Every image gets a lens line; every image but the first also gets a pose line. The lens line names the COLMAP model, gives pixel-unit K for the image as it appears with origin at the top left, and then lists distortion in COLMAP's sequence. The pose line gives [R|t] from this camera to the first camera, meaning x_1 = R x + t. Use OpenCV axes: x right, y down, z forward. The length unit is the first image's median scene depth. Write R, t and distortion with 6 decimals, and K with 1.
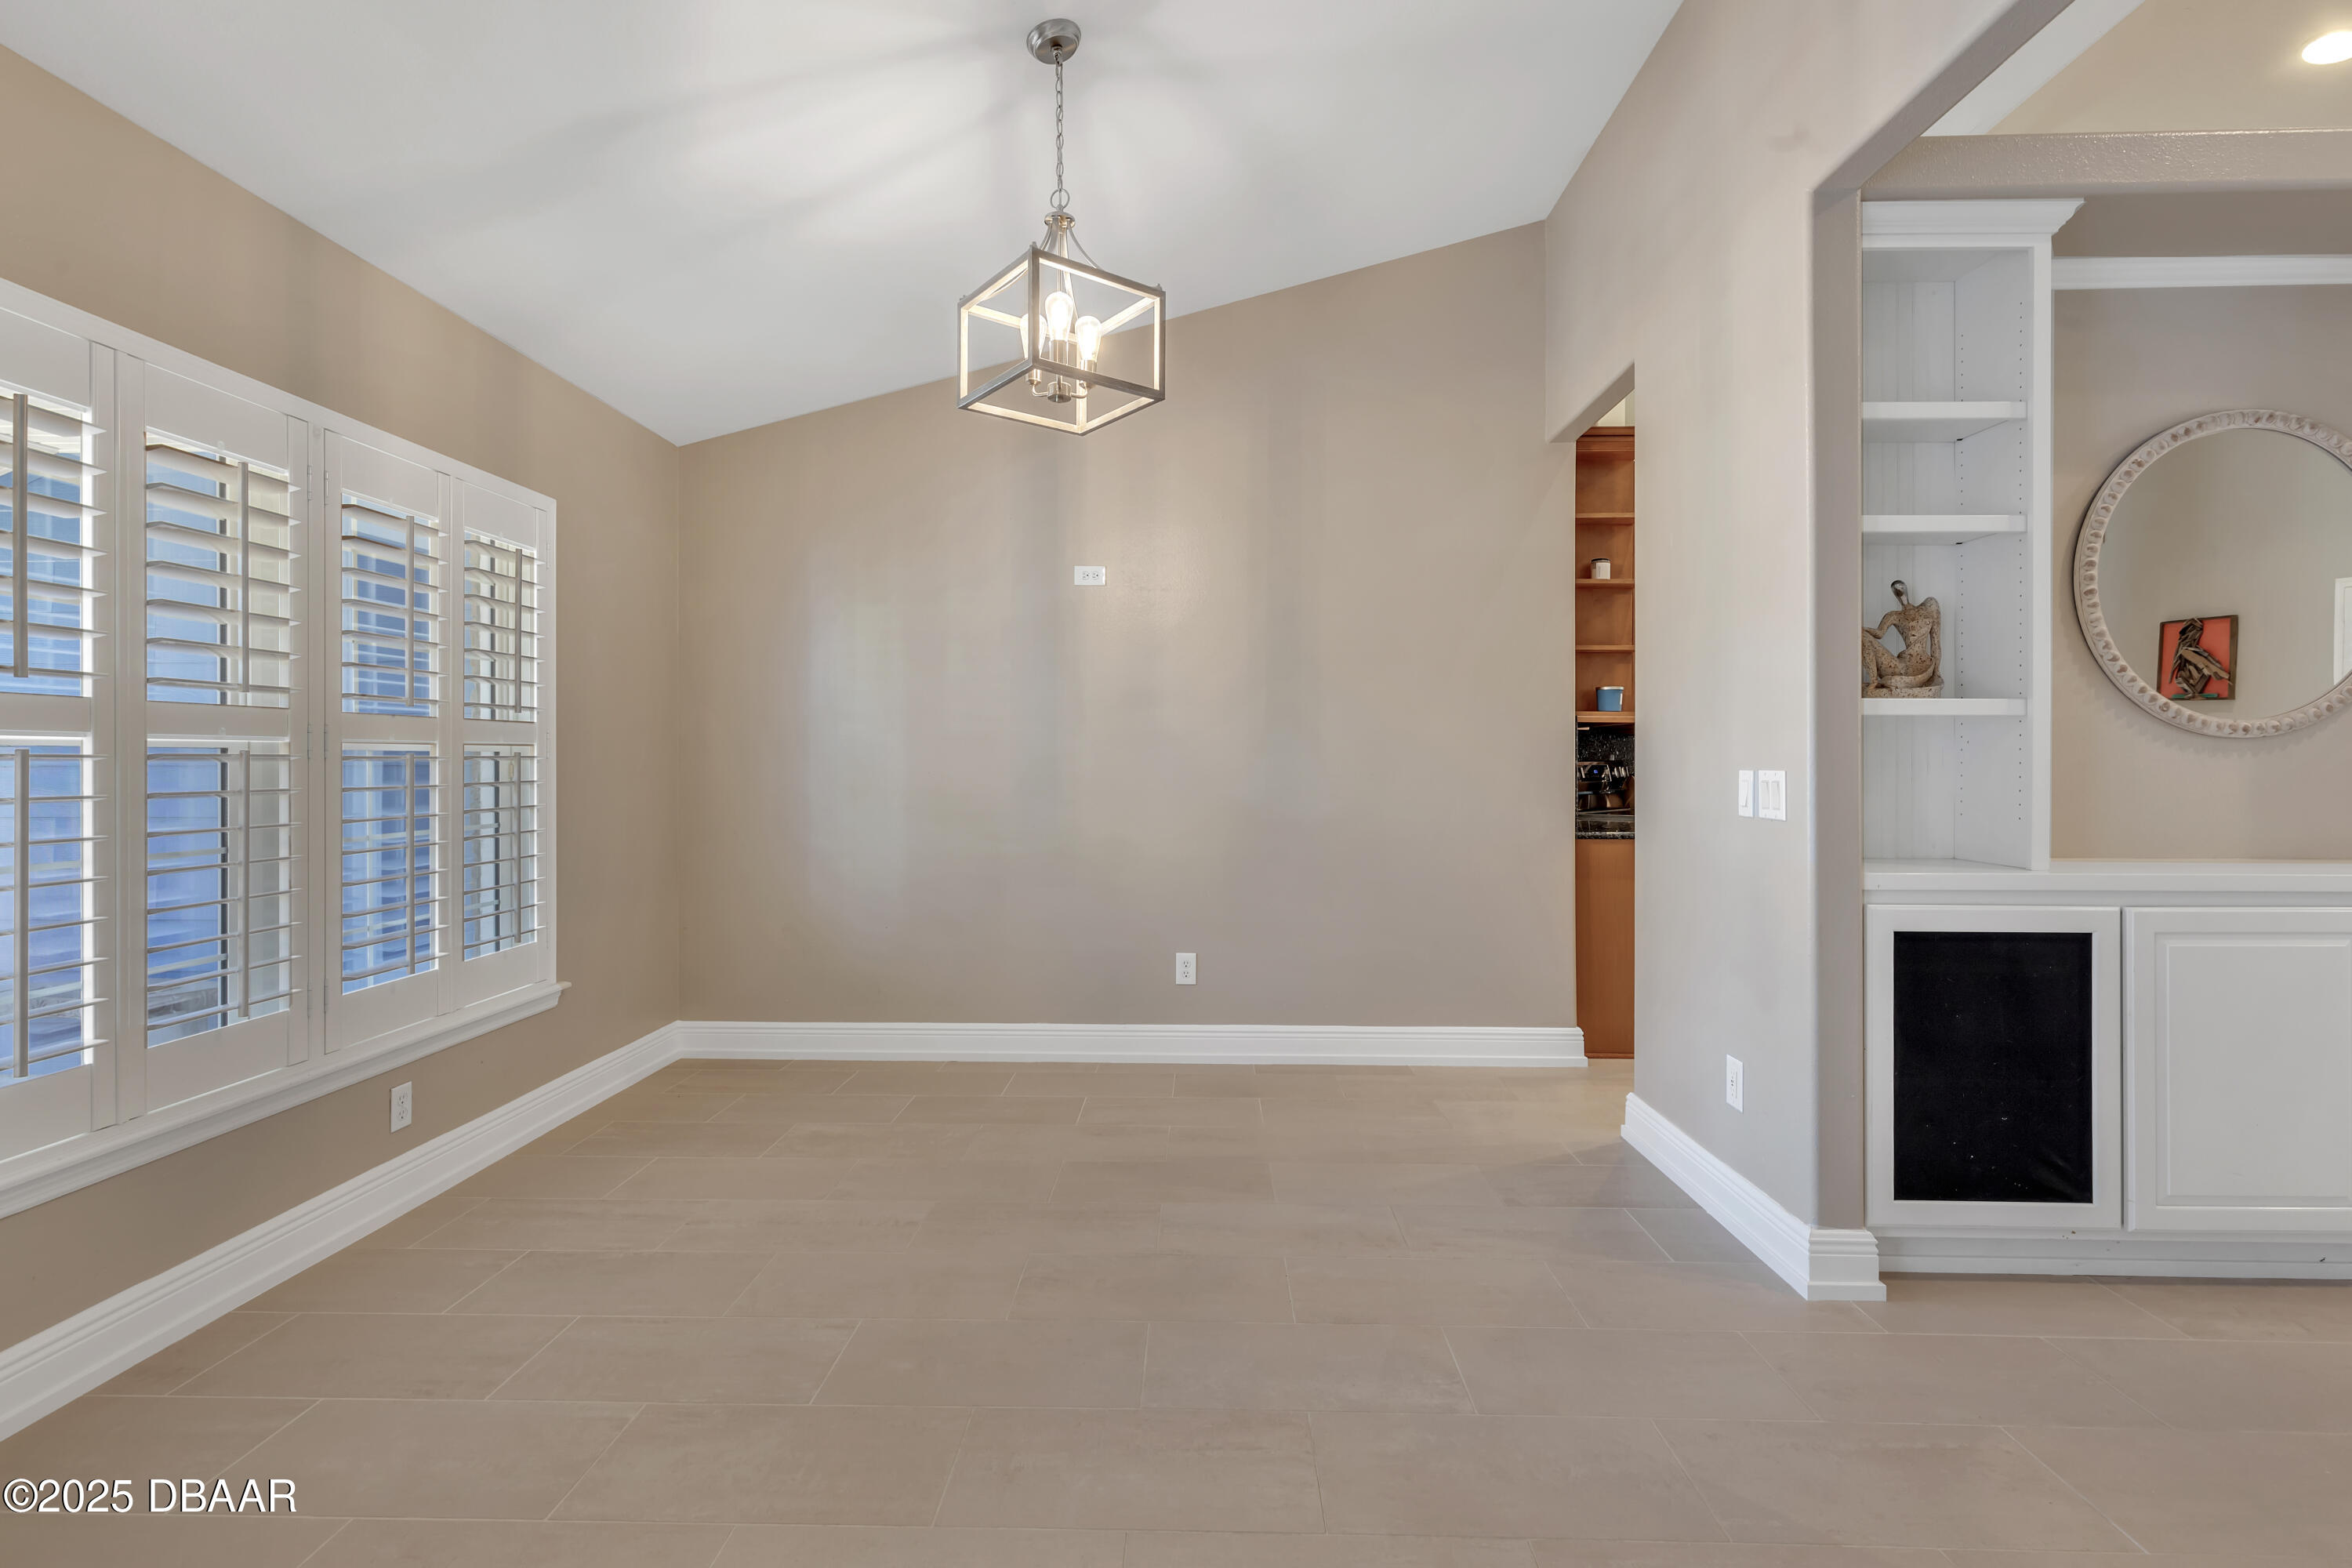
lens RADIAL K [[1071.8, 0, 1173.7], [0, 1071.8, 758.7], [0, 0, 1]] dist [0.004310, -0.000420]
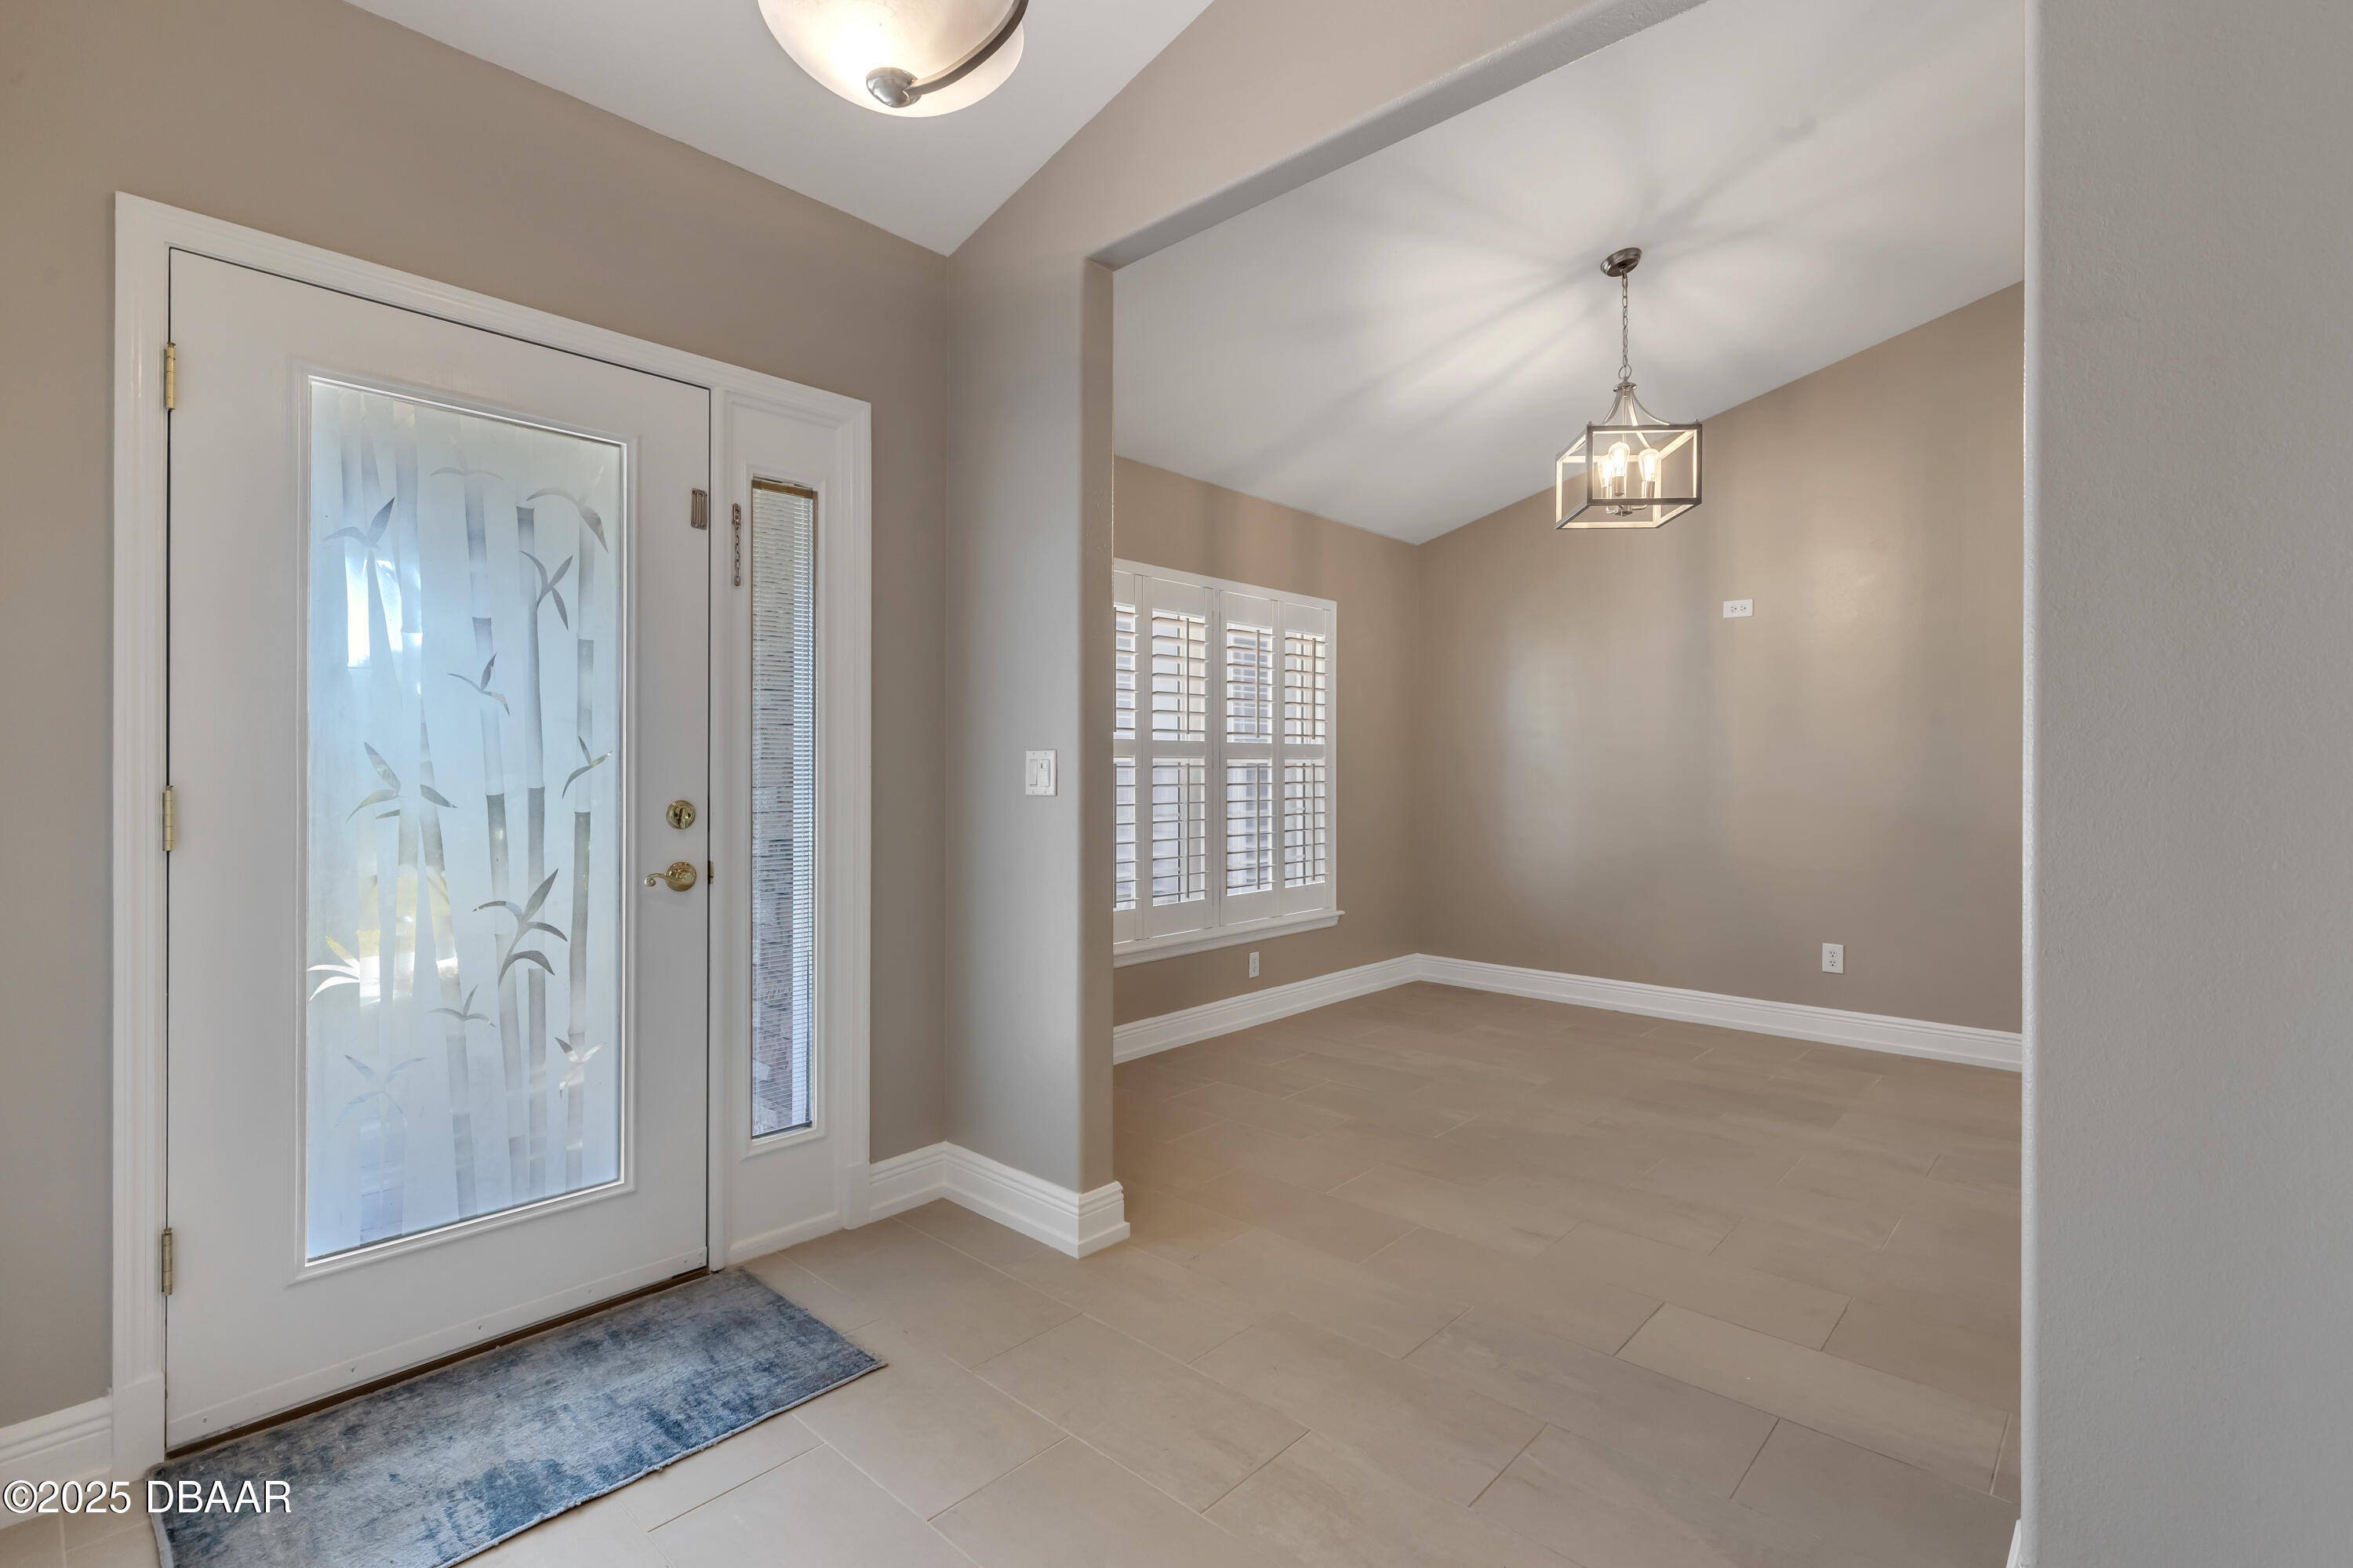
lens RADIAL K [[1081.6, 0, 1179.0], [0, 1081.6, 768.6], [0, 0, 1]] dist [0.005975, -0.000662]
pose [[0.757263, 0.001271, -0.653108, 0.376611], [0.000210, 0.999998, 0.002190, -0.002016], [0.653110, -0.001795, 0.757261, -0.459867]]
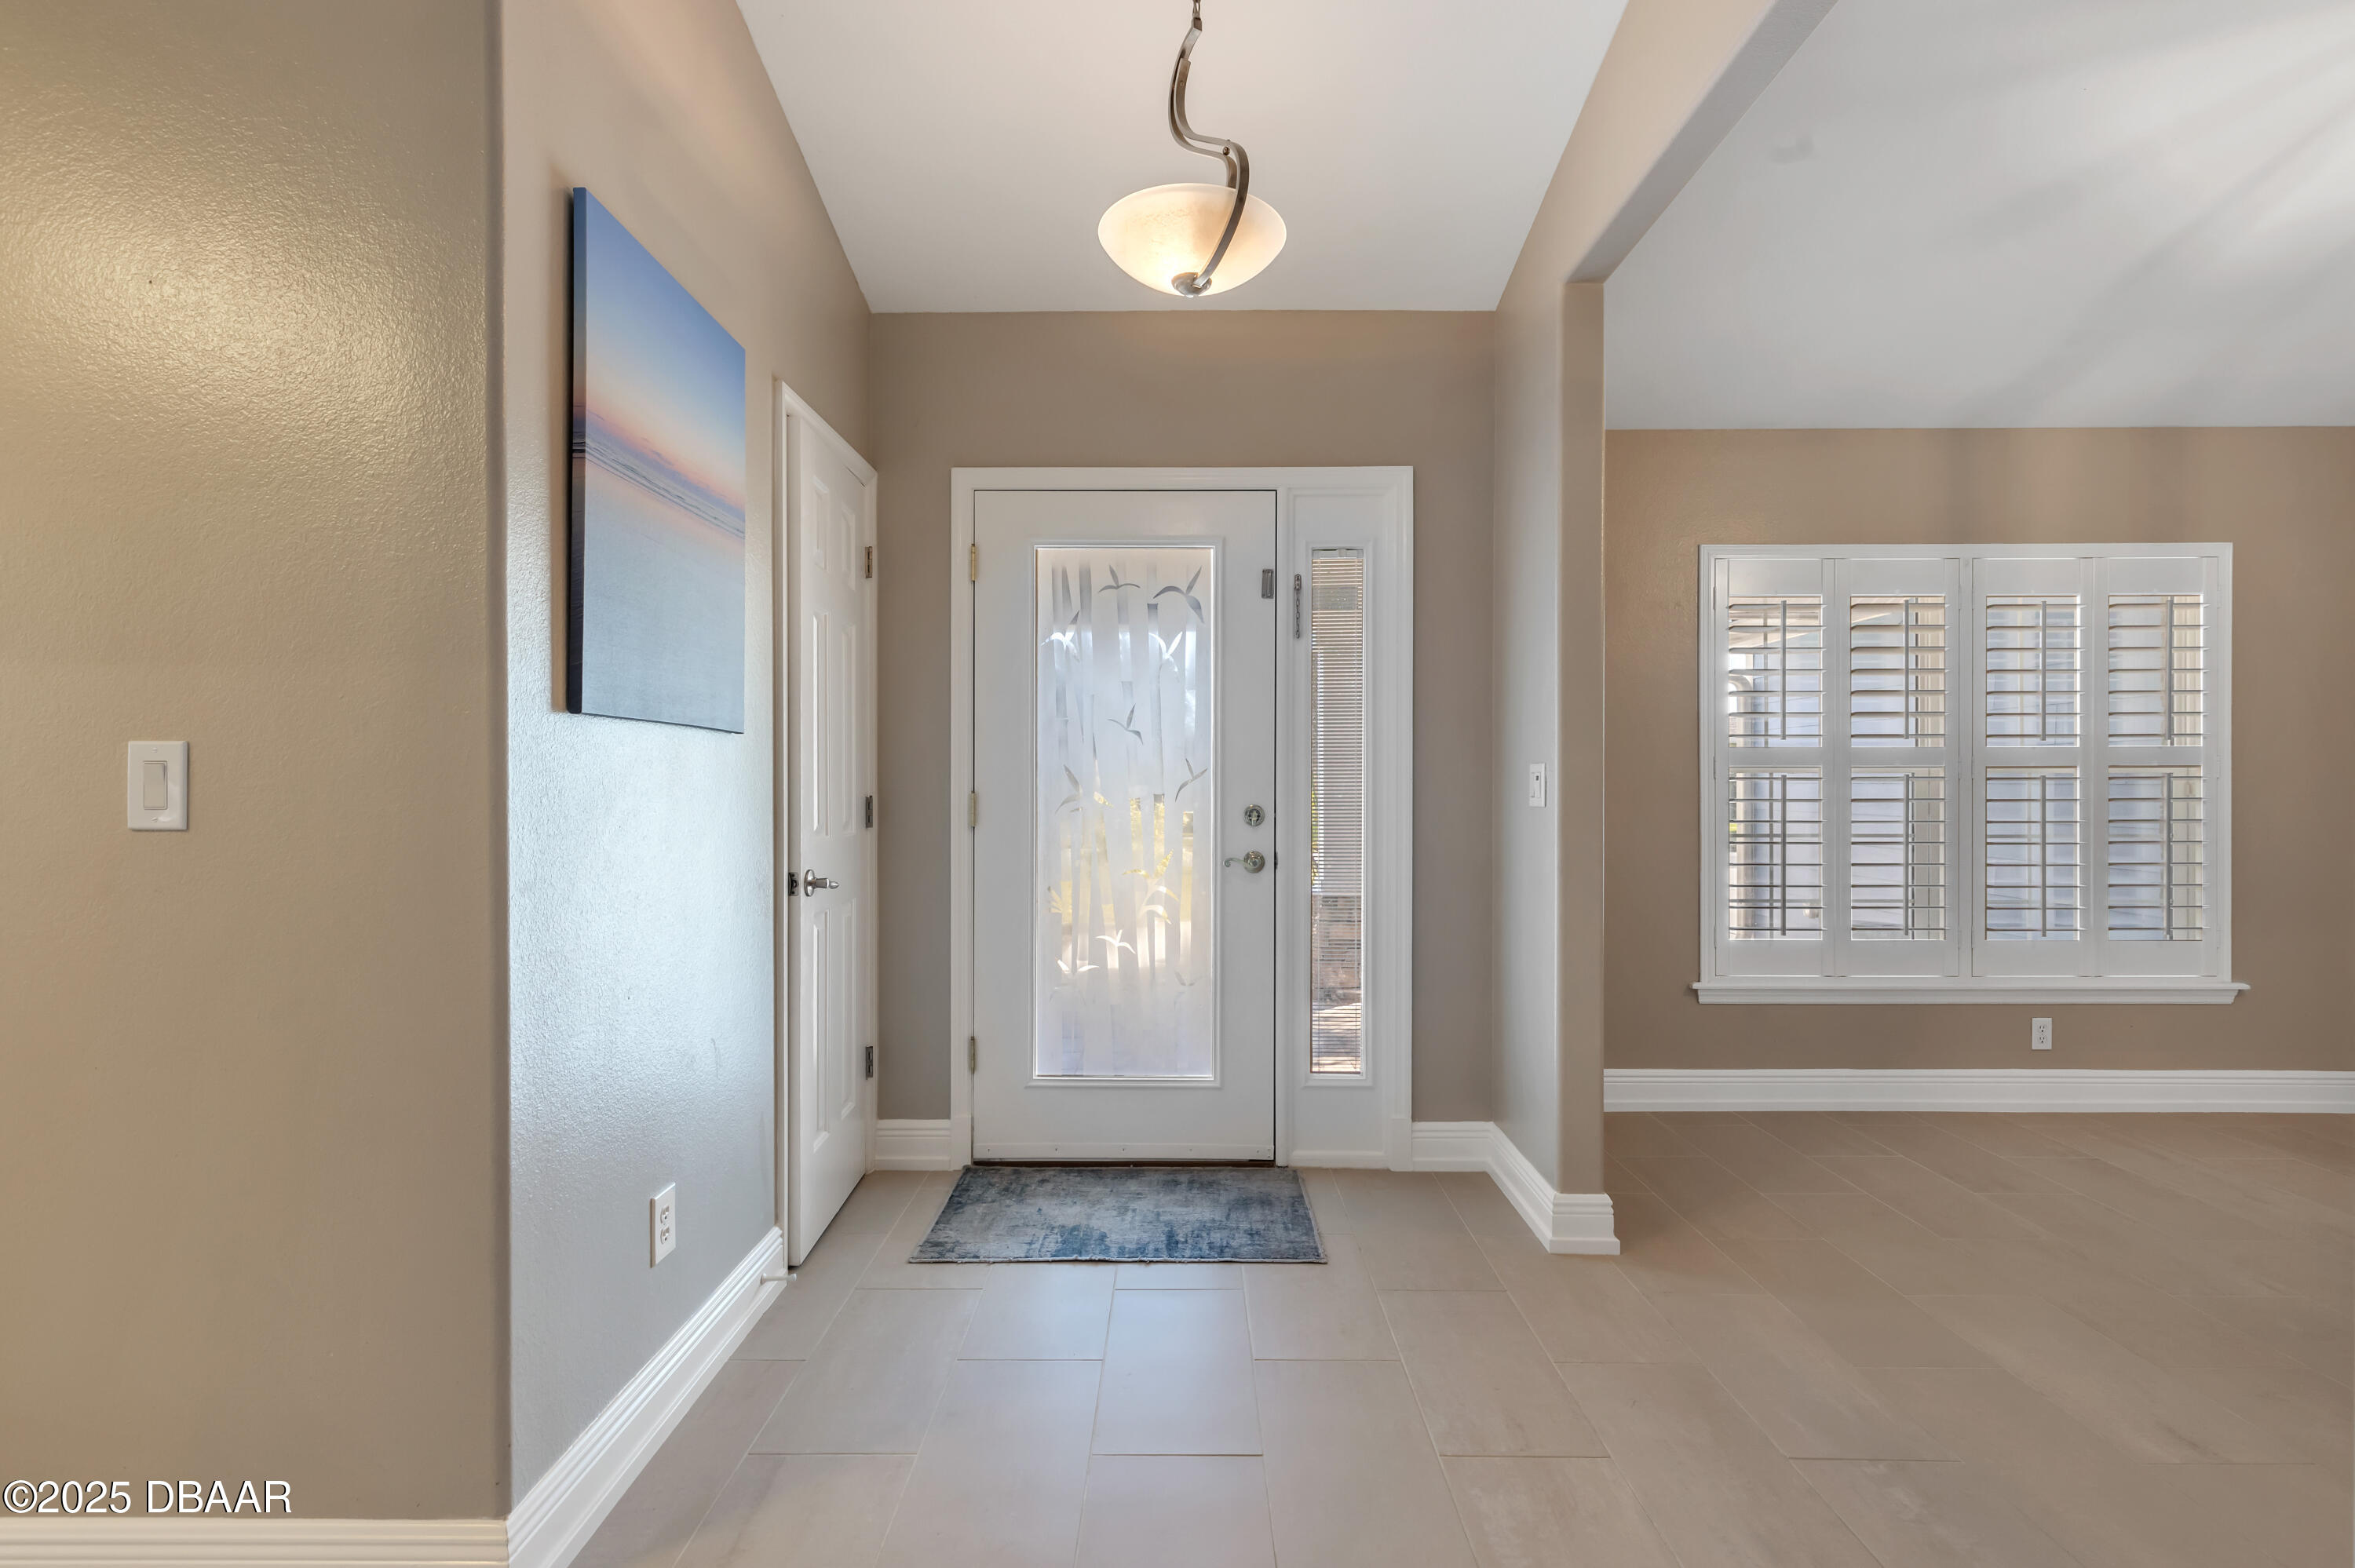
lens RADIAL K [[1066.4, 0, 1176.2], [0, 1066.4, 784.0], [0, 0, 1]] dist [0.006944, 0.000057]
pose [[0.023168, 0.004948, -0.999719, 0.671681], [0.002188, 0.999985, 0.005000, -0.003022], [0.999729, -0.002304, 0.023157, -0.142549]]
